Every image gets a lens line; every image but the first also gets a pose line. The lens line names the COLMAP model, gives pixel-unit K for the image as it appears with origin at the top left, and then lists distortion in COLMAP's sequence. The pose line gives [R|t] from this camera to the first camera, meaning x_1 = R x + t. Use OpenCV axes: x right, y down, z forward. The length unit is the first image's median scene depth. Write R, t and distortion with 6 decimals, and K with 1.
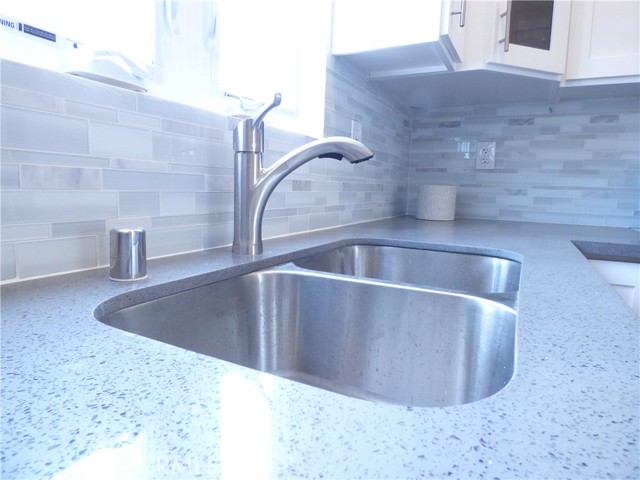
lens RADIAL K [[393.4, 0, 322.2], [0, 393.4, 237.5], [0, 0, 1]] dist [-0.003275, -0.000903]
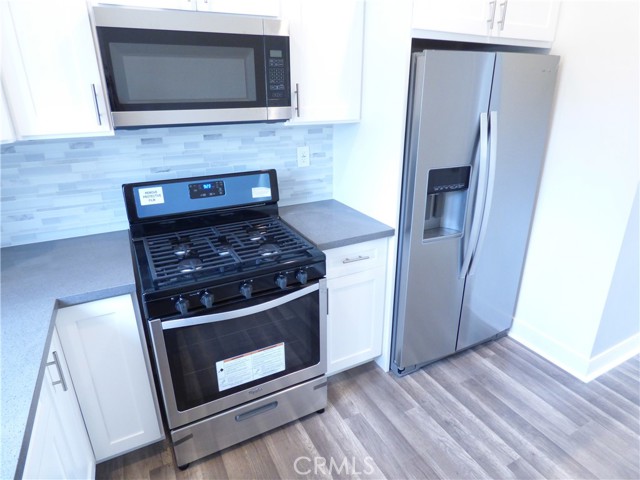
lens RADIAL K [[393.4, 0, 321.5], [0, 393.4, 239.3], [0, 0, 1]] dist [-0.003275, -0.000903]
pose [[0.581756, -0.322855, 0.746542, 0.176935], [0.119741, 0.941840, 0.314005, -0.312174], [-0.804501, -0.093283, 0.586580, -0.256291]]
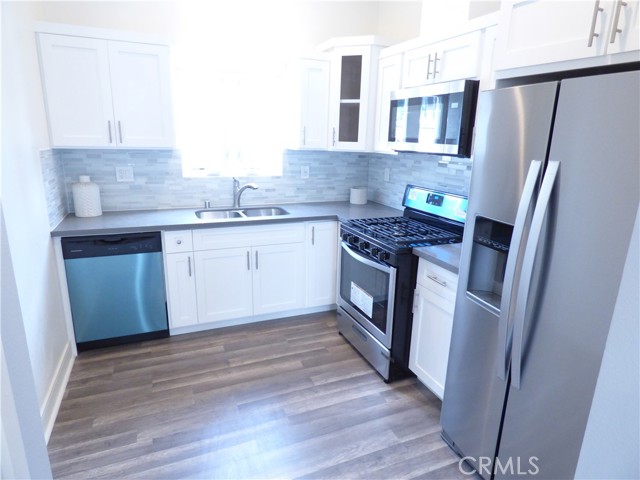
lens RADIAL K [[393.4, 0, 319.1], [0, 393.4, 237.2], [0, 0, 1]] dist [-0.003275, -0.000903]
pose [[0.757493, 0.151889, -0.634928, 1.653929], [-0.080546, 0.986872, 0.139988, -0.158014], [0.647855, -0.054899, 0.759783, -0.899626]]
